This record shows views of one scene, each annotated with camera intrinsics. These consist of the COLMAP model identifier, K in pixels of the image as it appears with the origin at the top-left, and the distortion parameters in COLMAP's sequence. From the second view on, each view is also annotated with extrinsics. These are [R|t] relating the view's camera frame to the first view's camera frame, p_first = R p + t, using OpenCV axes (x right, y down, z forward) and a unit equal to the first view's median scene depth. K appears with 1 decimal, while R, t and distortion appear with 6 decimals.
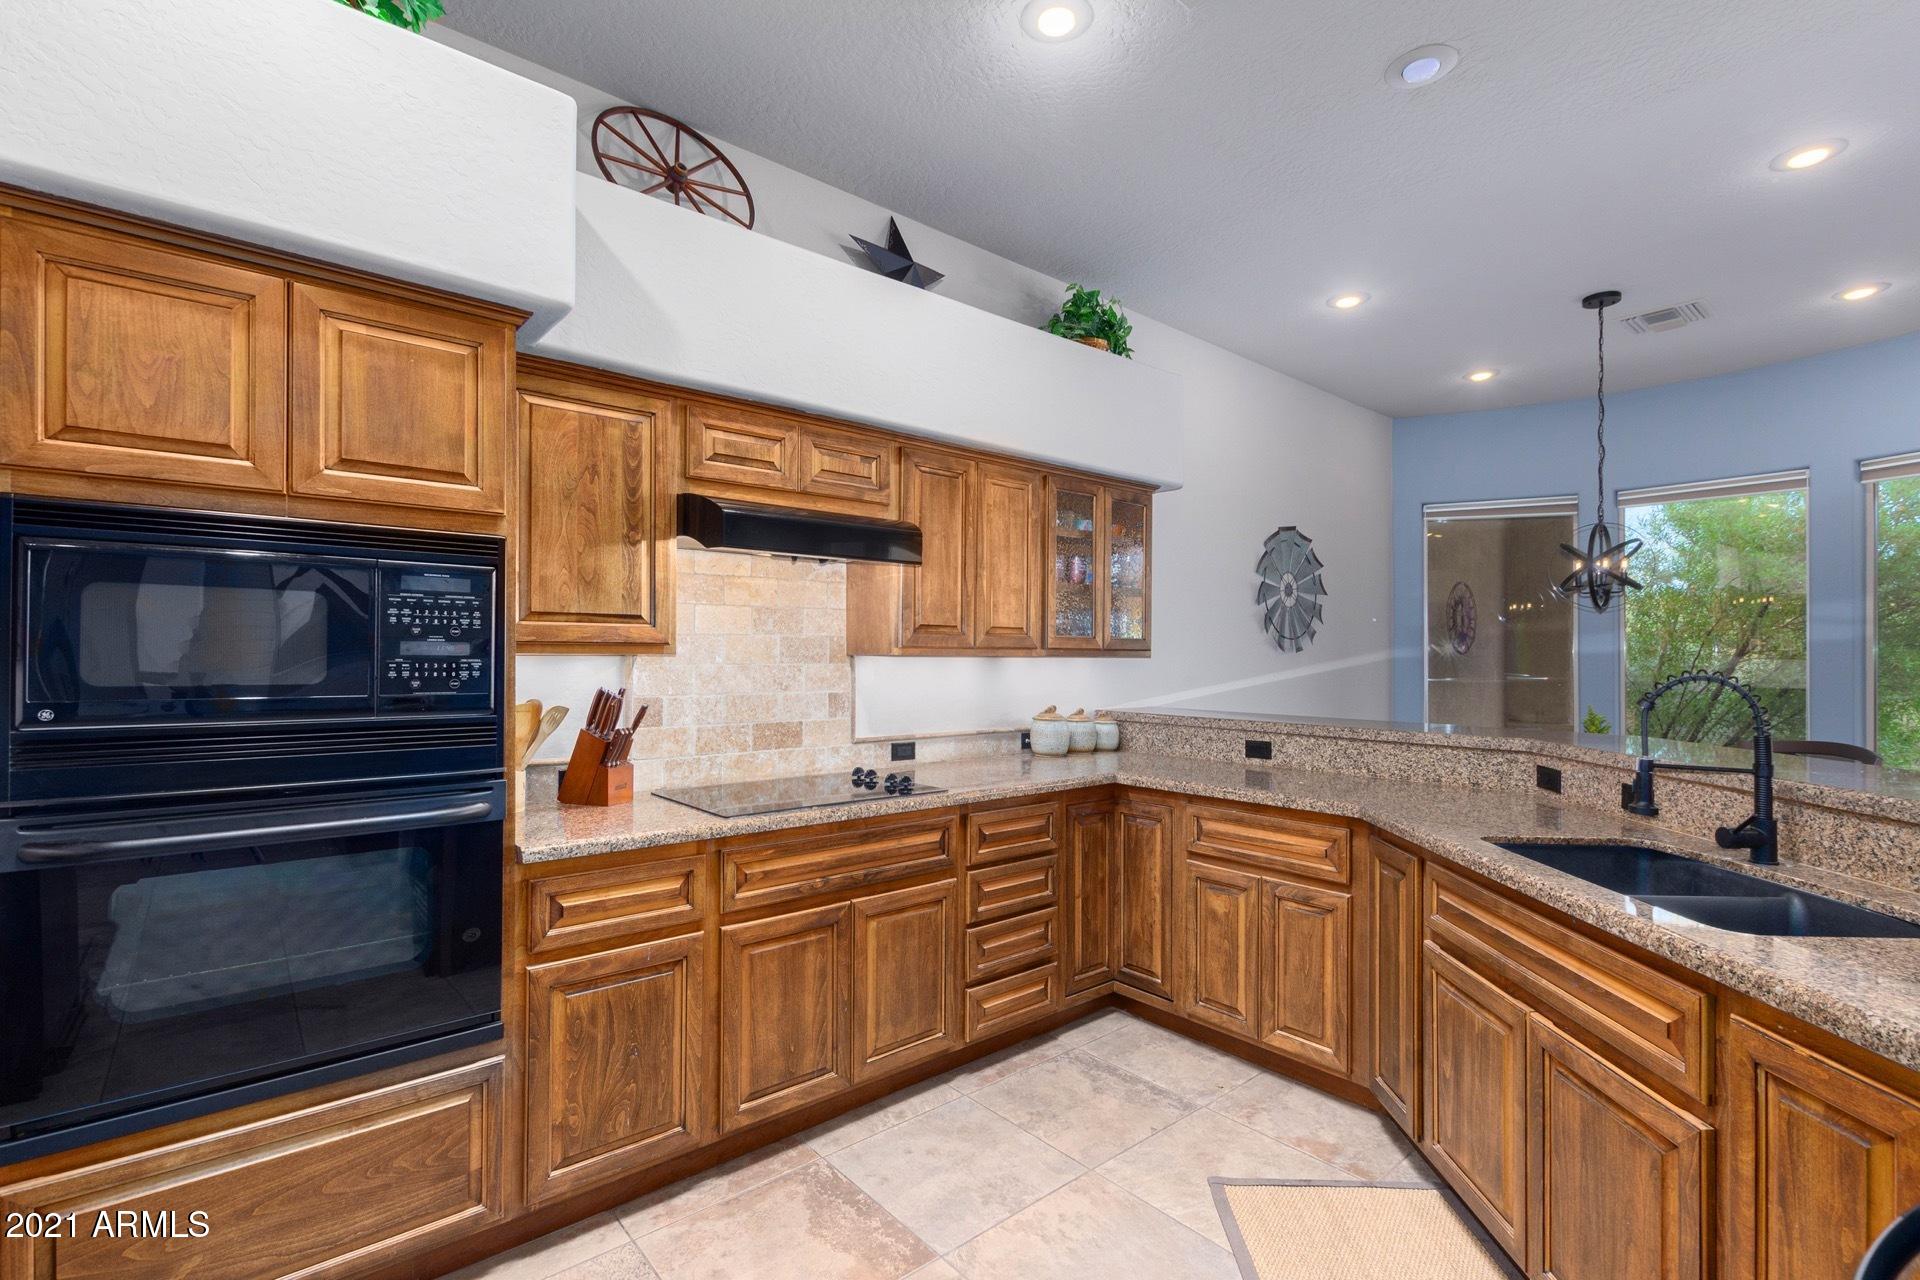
lens RADIAL K [[875.1, 0, 967.5], [0, 875.1, 648.3], [0, 0, 1]] dist [-0.000106, -0.000248]
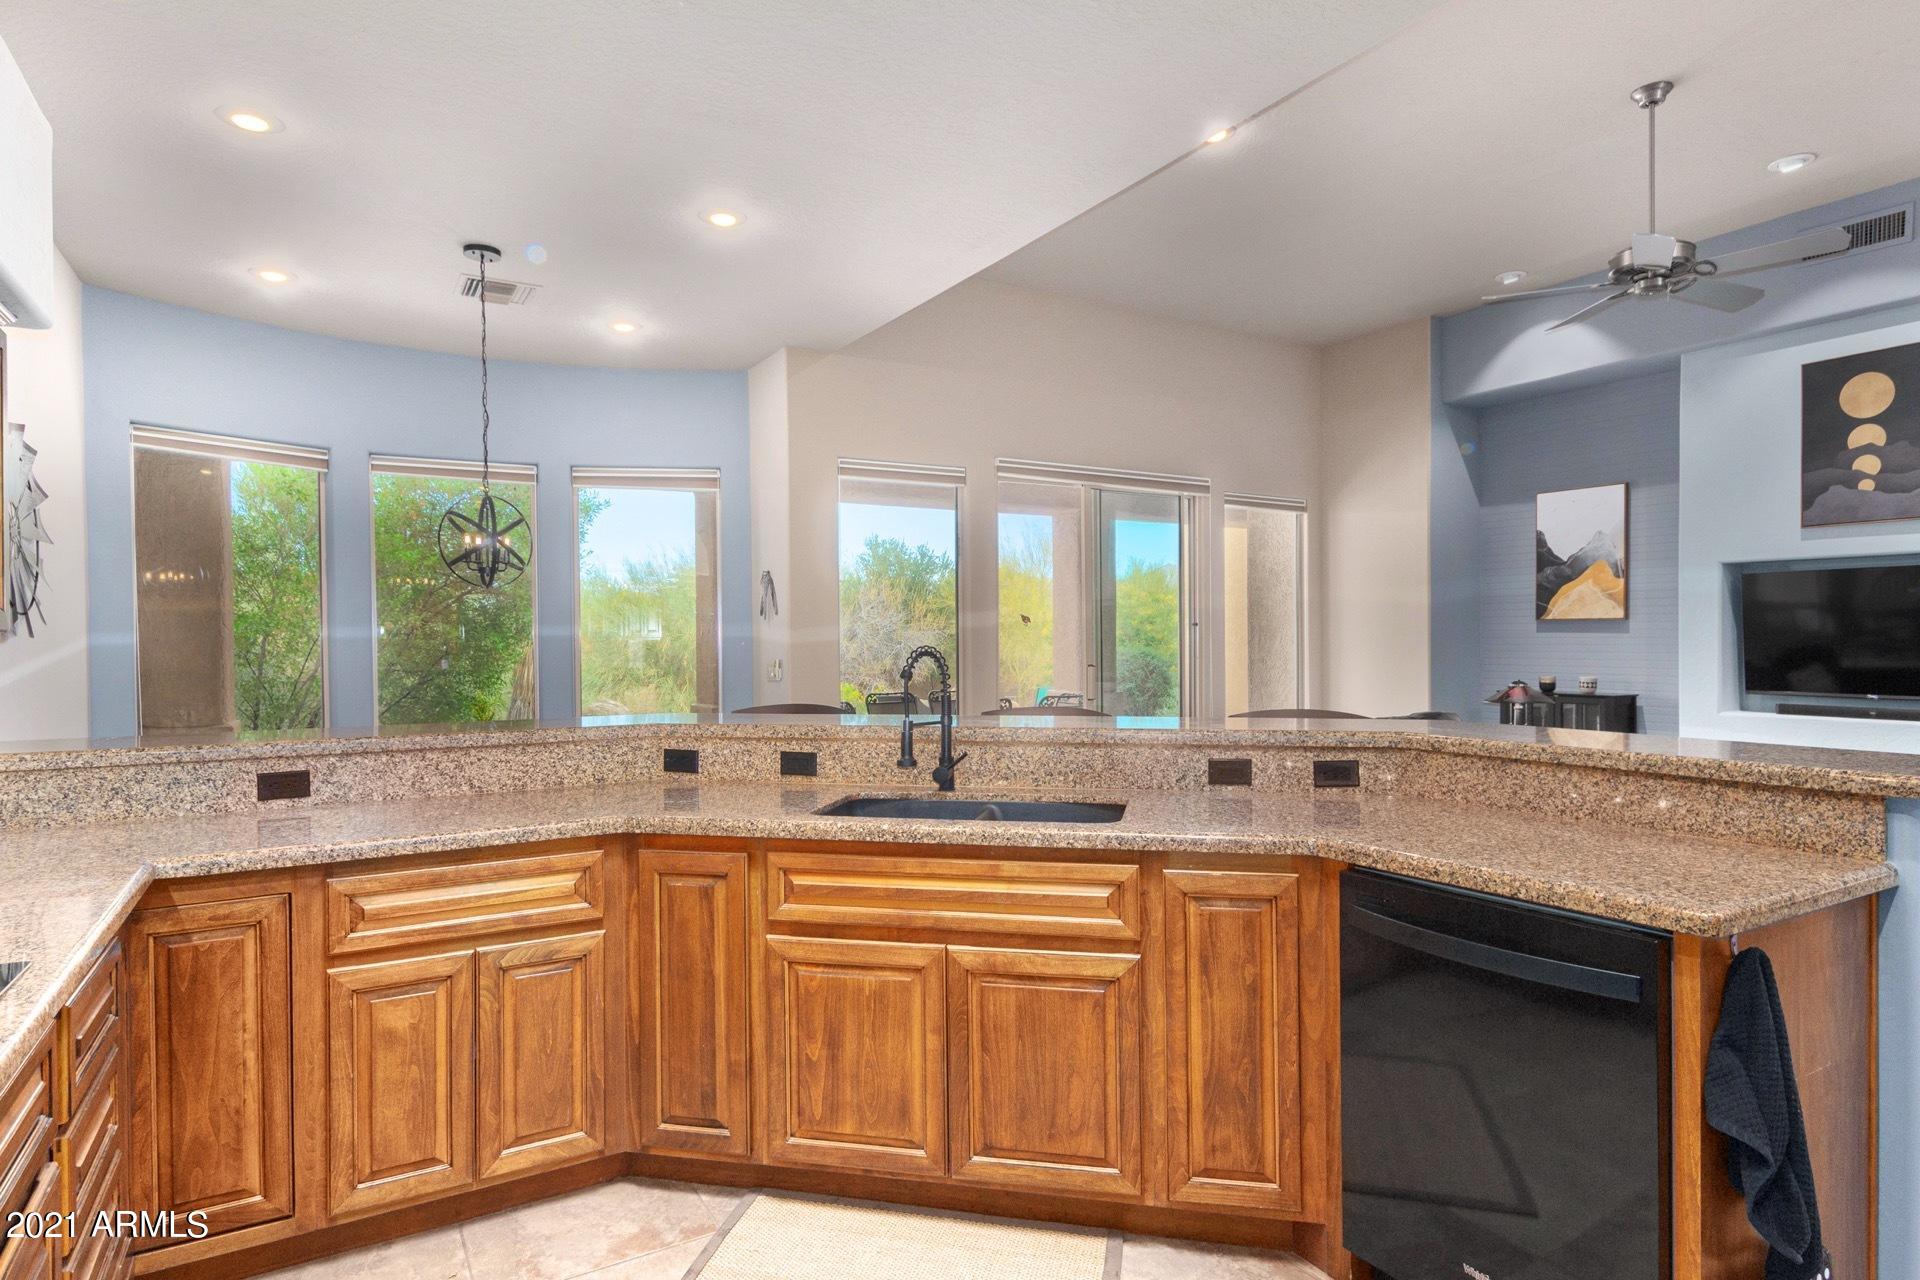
lens RADIAL K [[1048.9, 0, 960.0], [0, 1048.9, 640.0], [0, 0, 1]] dist [0.002790, 0.001147]
pose [[0.161958, -0.007699, 0.986768, -0.448259], [-0.000704, 0.999968, 0.007918, 0.002245], [-0.986797, -0.001977, 0.161947, 0.483098]]
